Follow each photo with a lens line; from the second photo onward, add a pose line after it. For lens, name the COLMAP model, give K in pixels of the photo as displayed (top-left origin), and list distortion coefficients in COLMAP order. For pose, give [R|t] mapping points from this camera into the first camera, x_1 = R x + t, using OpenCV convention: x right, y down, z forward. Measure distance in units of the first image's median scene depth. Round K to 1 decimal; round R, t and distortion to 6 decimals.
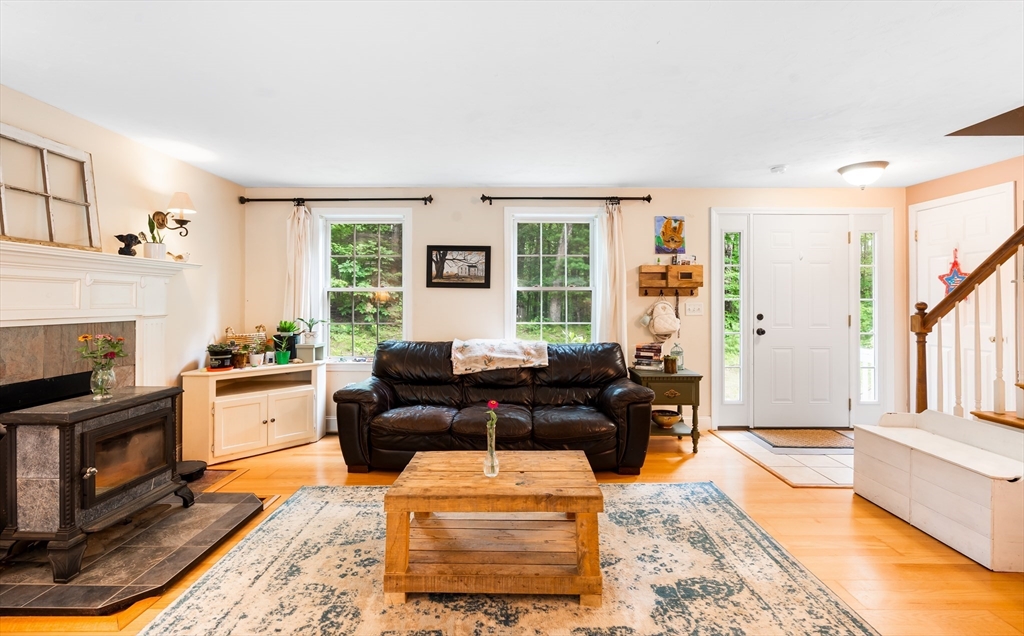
lens RADIAL K [[458.2, 0, 509.2], [0, 458.2, 300.5], [0, 0, 1]] dist [0.003012, 0.000255]
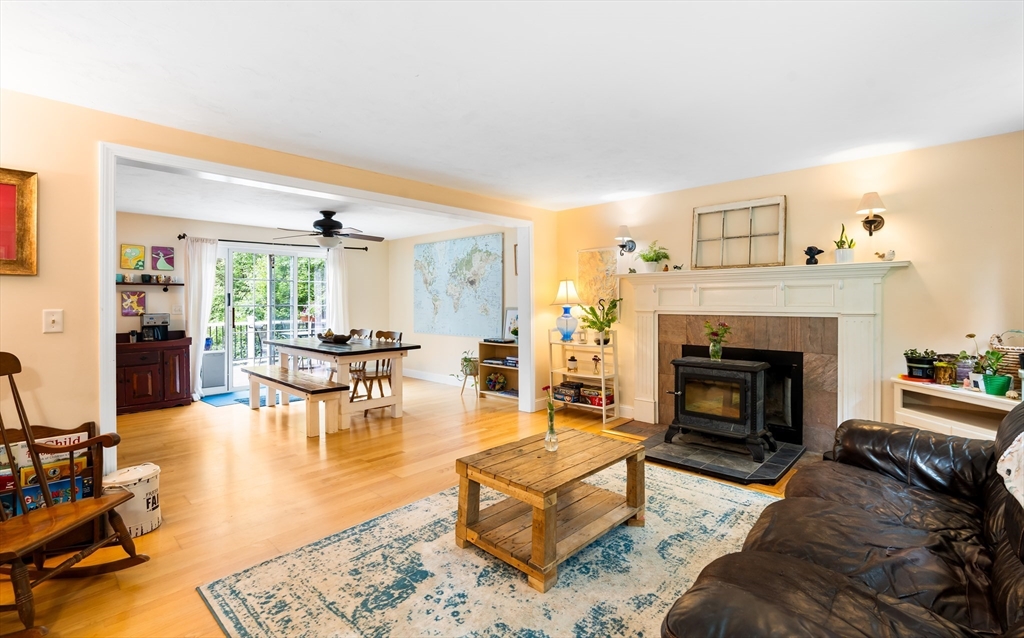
lens RADIAL K [[458.2, 0, 498.3], [0, 458.2, 302.7], [0, 0, 1]] dist [0.003012, 0.000255]
pose [[-0.695417, 0.002064, -0.718603, 0.926039], [0.001597, 0.999998, 0.001327, 0.004086], [0.718604, -0.000225, -0.695419, 1.773601]]
